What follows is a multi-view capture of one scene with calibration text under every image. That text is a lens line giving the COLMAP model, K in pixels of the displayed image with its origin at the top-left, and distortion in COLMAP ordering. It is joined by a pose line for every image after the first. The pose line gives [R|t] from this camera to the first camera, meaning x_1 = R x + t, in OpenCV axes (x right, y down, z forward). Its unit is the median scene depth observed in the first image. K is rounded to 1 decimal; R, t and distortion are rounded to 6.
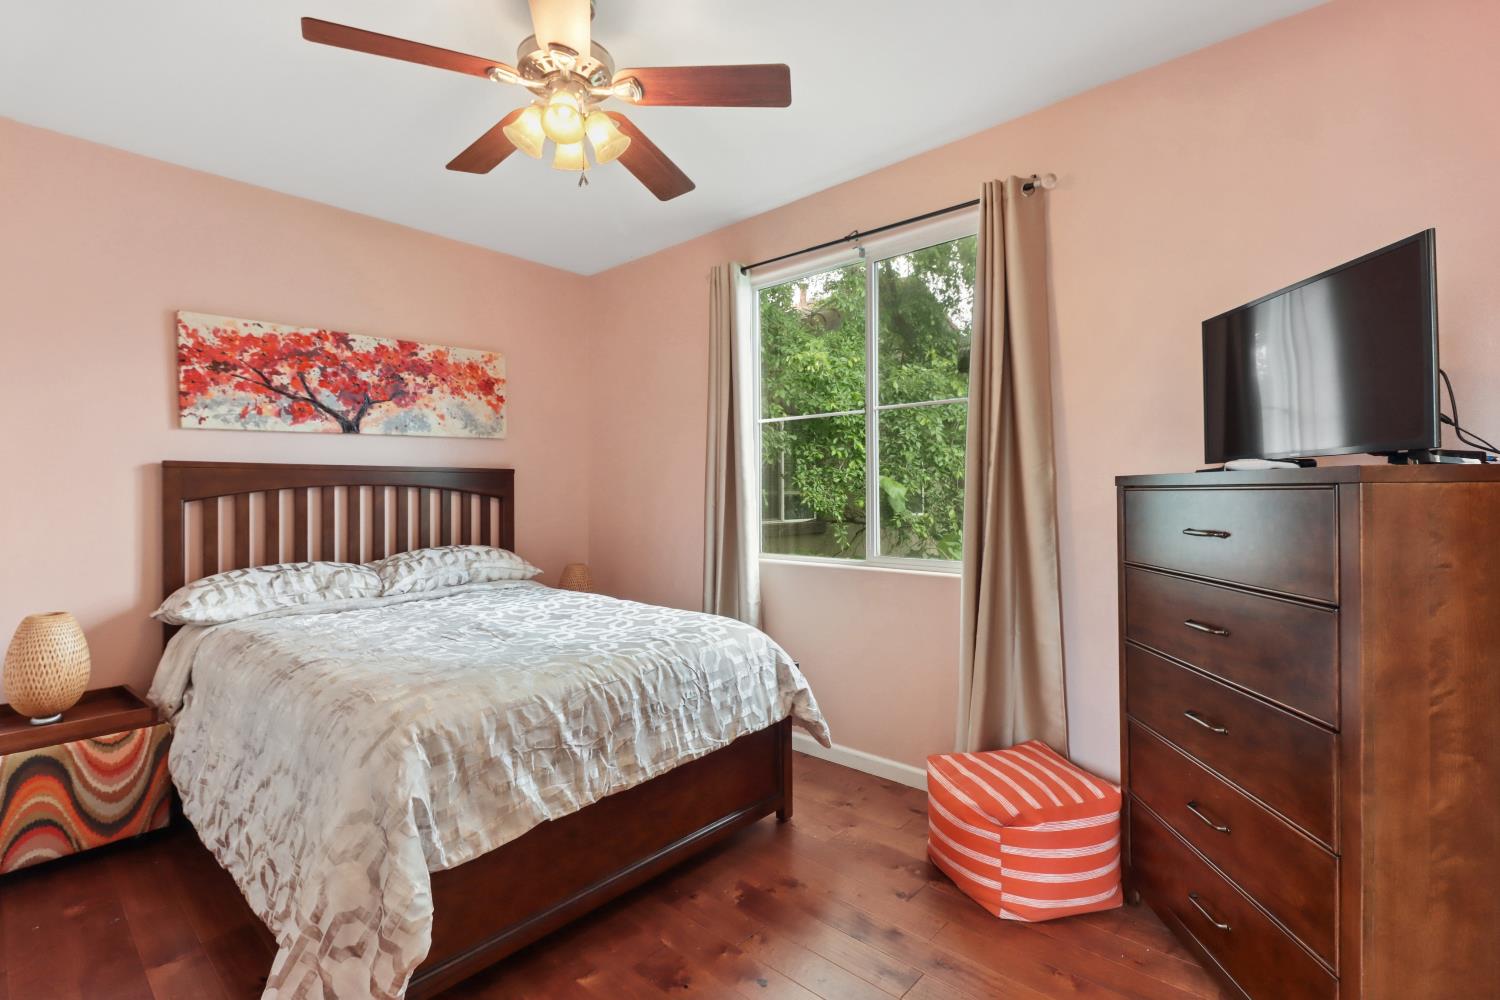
lens RADIAL K [[691.6, 0, 749.6], [0, 691.6, 491.9], [0, 0, 1]] dist [0.013342, -0.010421]
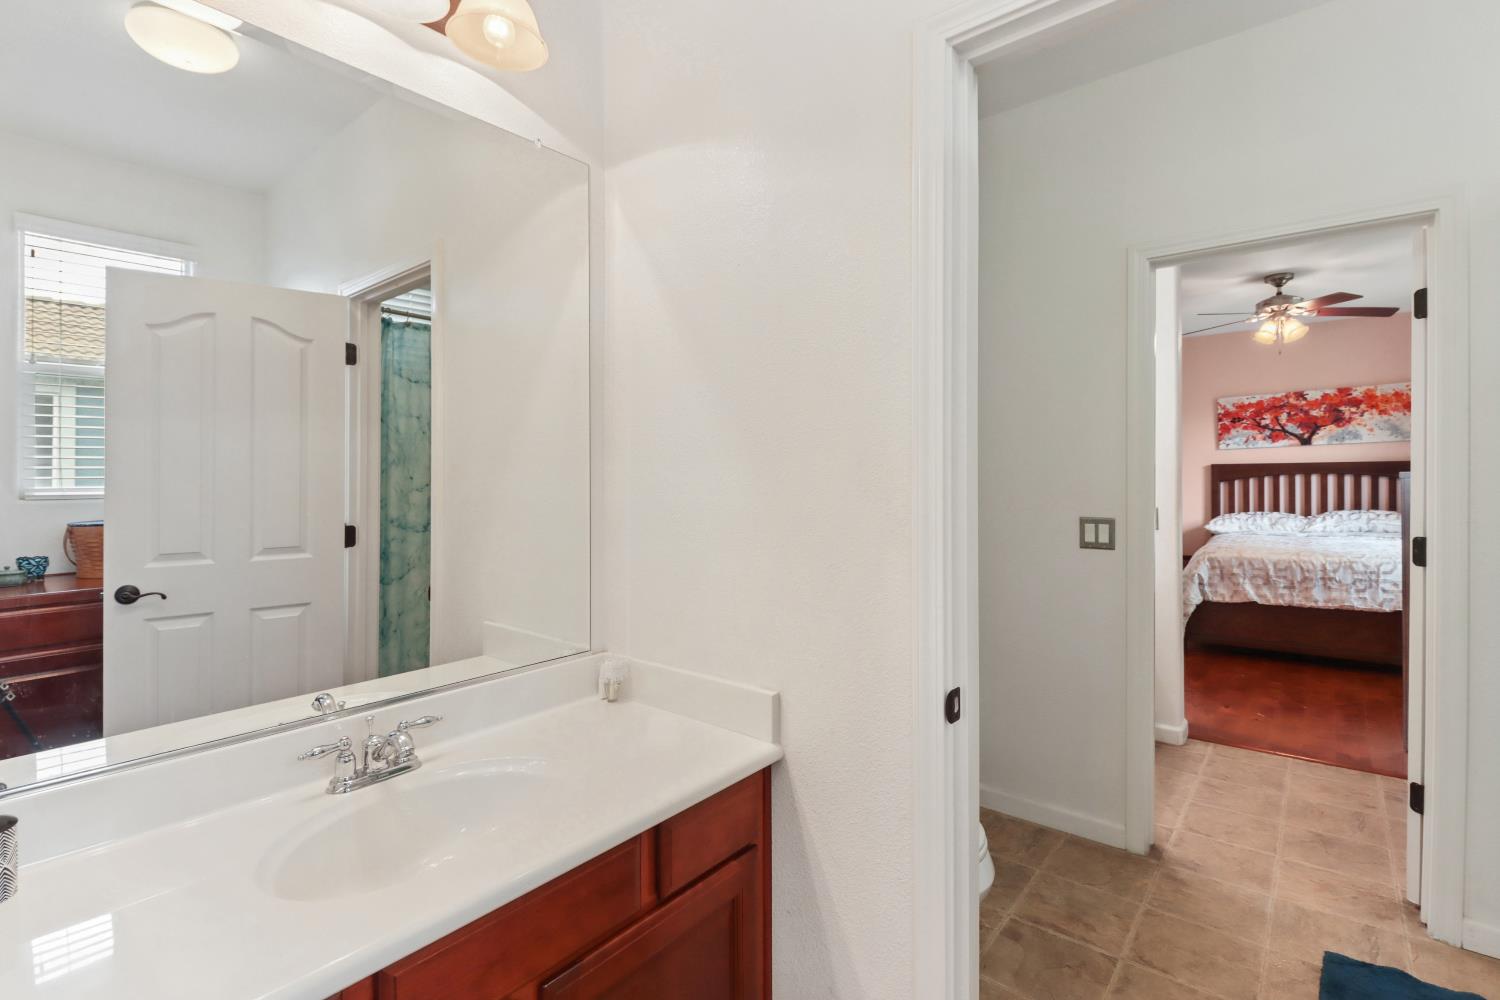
lens RADIAL K [[691.6, 0, 750.4], [0, 691.6, 480.5], [0, 0, 1]] dist [0.013342, -0.010421]
pose [[0.046232, 0.005658, -0.998915, 1.263072], [0.008758, 0.999943, 0.006069, -0.015475], [0.998892, -0.009029, 0.046180, -0.588401]]
